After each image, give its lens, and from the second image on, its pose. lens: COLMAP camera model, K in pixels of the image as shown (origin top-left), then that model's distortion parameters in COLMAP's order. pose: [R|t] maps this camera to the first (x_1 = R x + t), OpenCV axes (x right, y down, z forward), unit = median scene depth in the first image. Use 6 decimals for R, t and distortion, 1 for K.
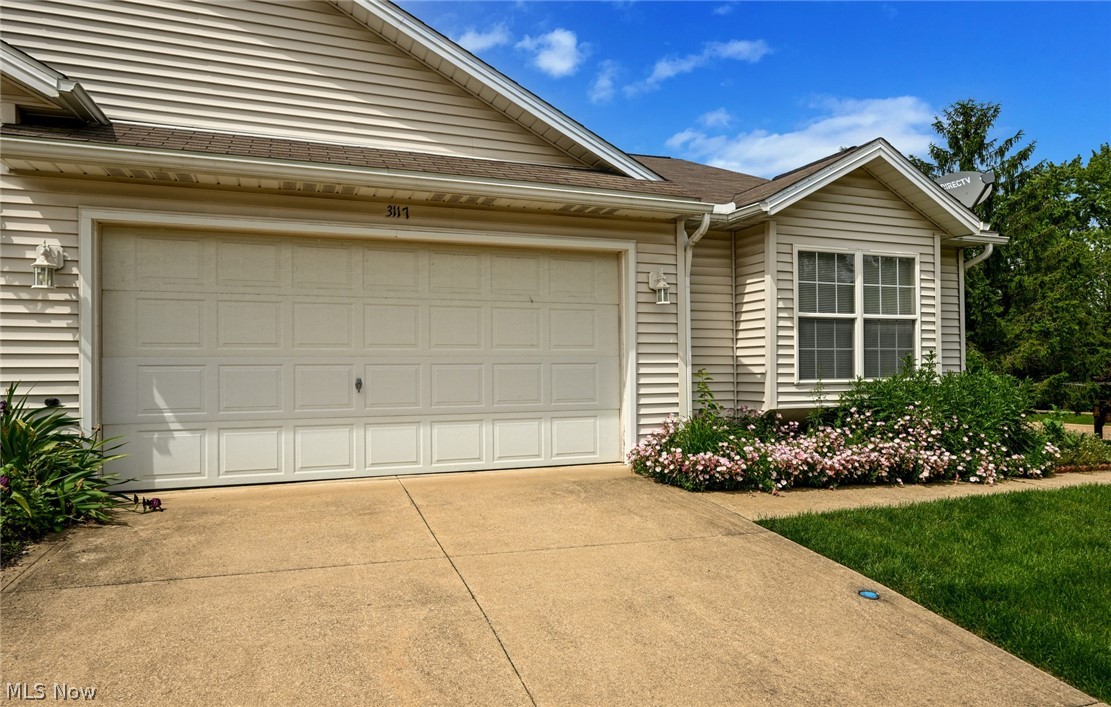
lens RADIAL K [[711.9, 0, 556.8], [0, 711.9, 362.3], [0, 0, 1]] dist [0.003207, 0.000305]
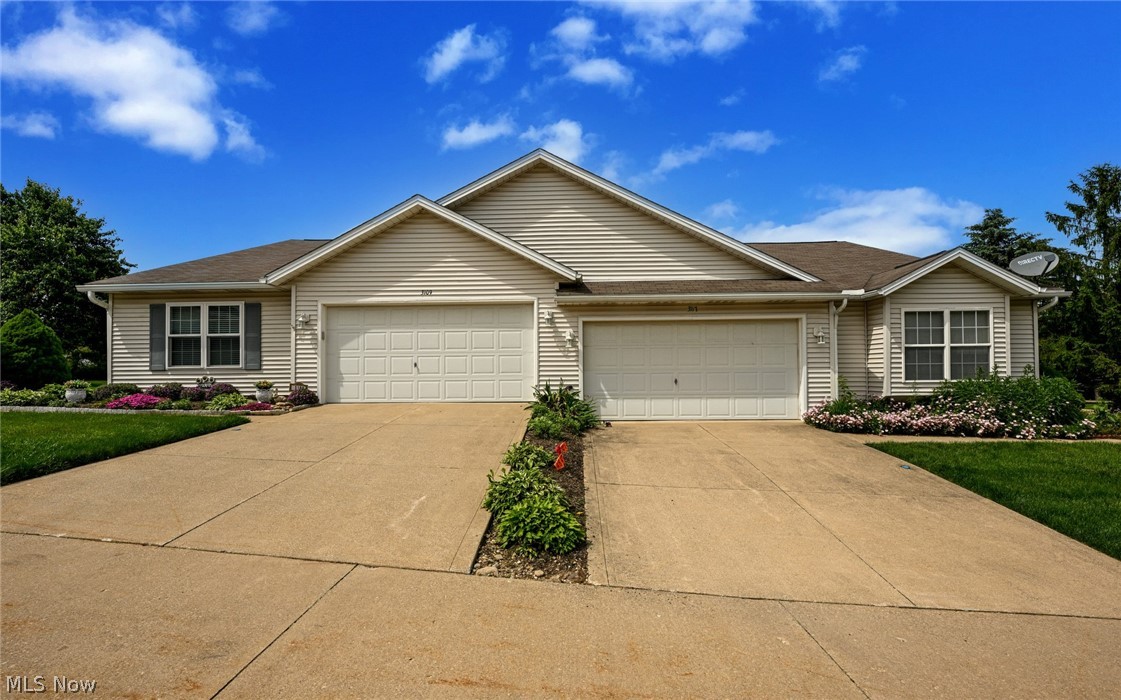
lens RADIAL K [[477.4, 0, 556.3], [0, 477.4, 367.4], [0, 0, 1]] dist [-0.001268, 0.000176]
pose [[0.922519, -0.004362, -0.385928, -0.023681], [0.005465, 0.999984, 0.001763, -0.017732], [0.385914, -0.003736, 0.922527, -0.534318]]
